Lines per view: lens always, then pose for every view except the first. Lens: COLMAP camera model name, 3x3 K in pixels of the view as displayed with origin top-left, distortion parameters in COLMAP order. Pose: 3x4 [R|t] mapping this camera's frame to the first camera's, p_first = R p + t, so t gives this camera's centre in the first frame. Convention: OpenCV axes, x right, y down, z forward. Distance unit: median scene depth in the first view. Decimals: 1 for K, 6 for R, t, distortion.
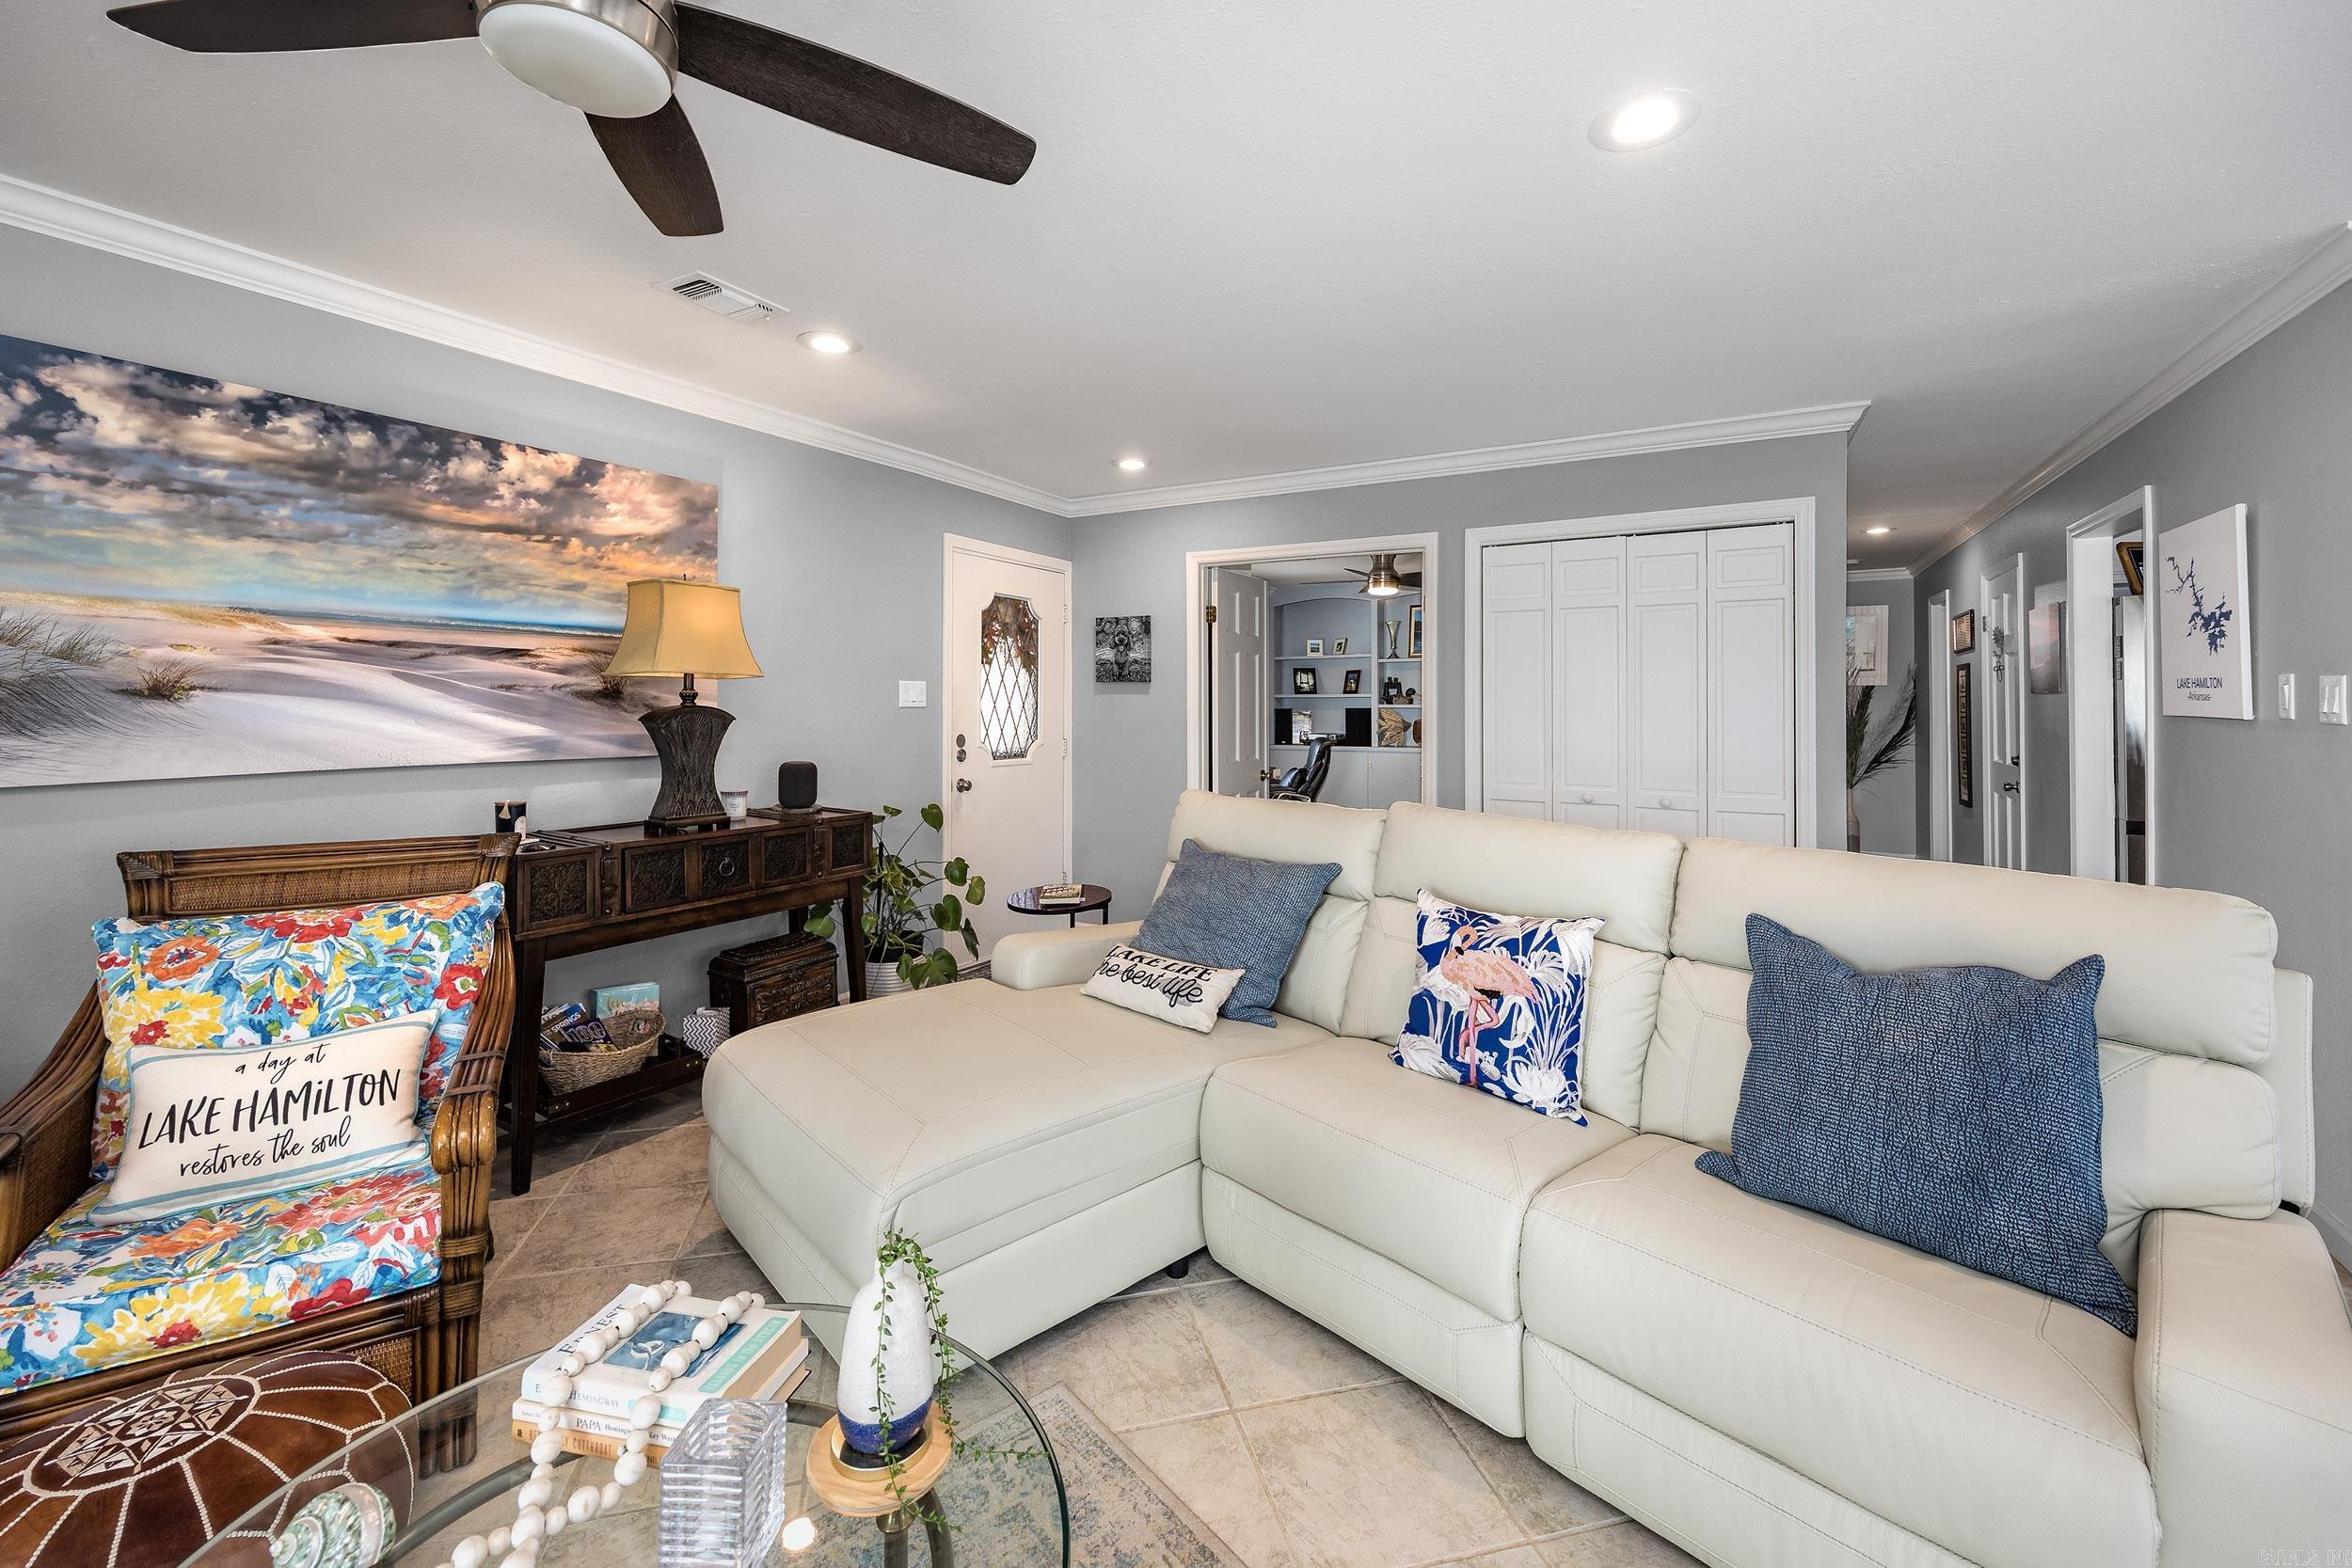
lens RADIAL K [[928.0, 0, 1123.6], [0, 928.0, 704.9], [0, 0, 1]] dist [-0.007753, -0.000031]
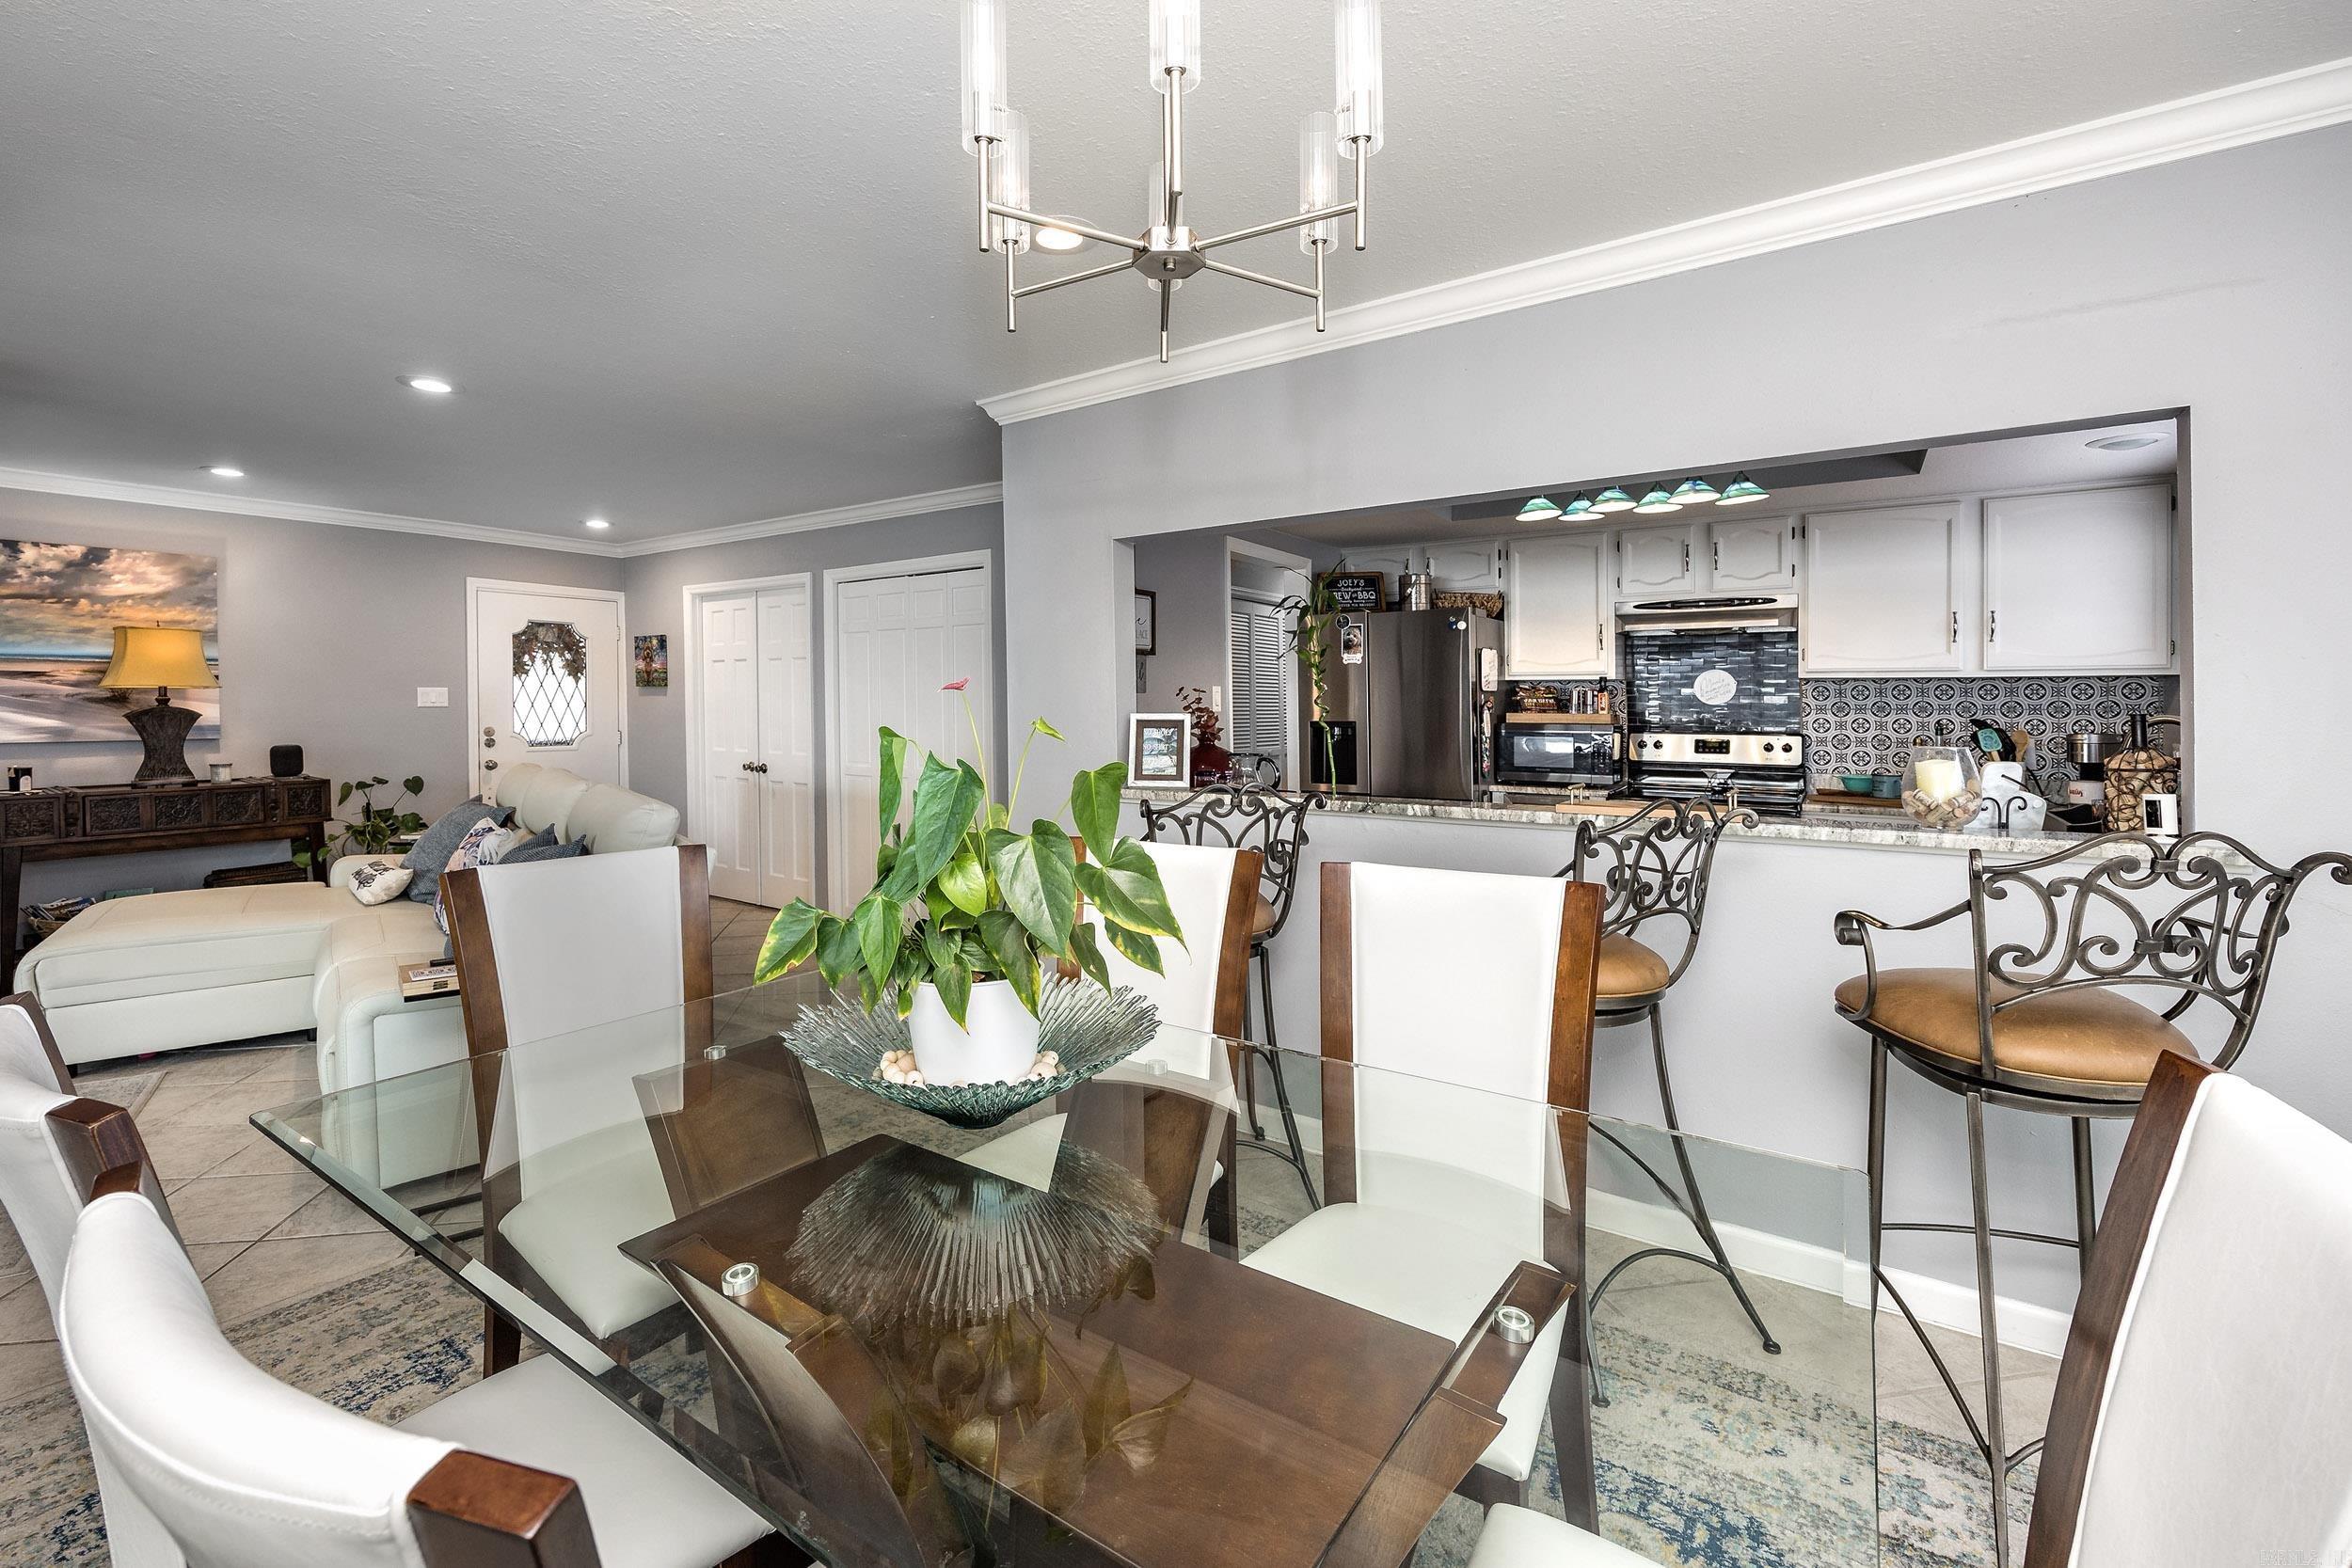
lens RADIAL K [[973.6, 0, 1129.8], [0, 973.6, 714.4], [0, 0, 1]] dist [-0.002754, -0.000063]
pose [[0.996534, -0.002614, -0.083146, 1.266345], [0.003550, 0.999932, 0.011115, 0.001507], [0.083112, -0.011372, 0.996475, -0.471103]]
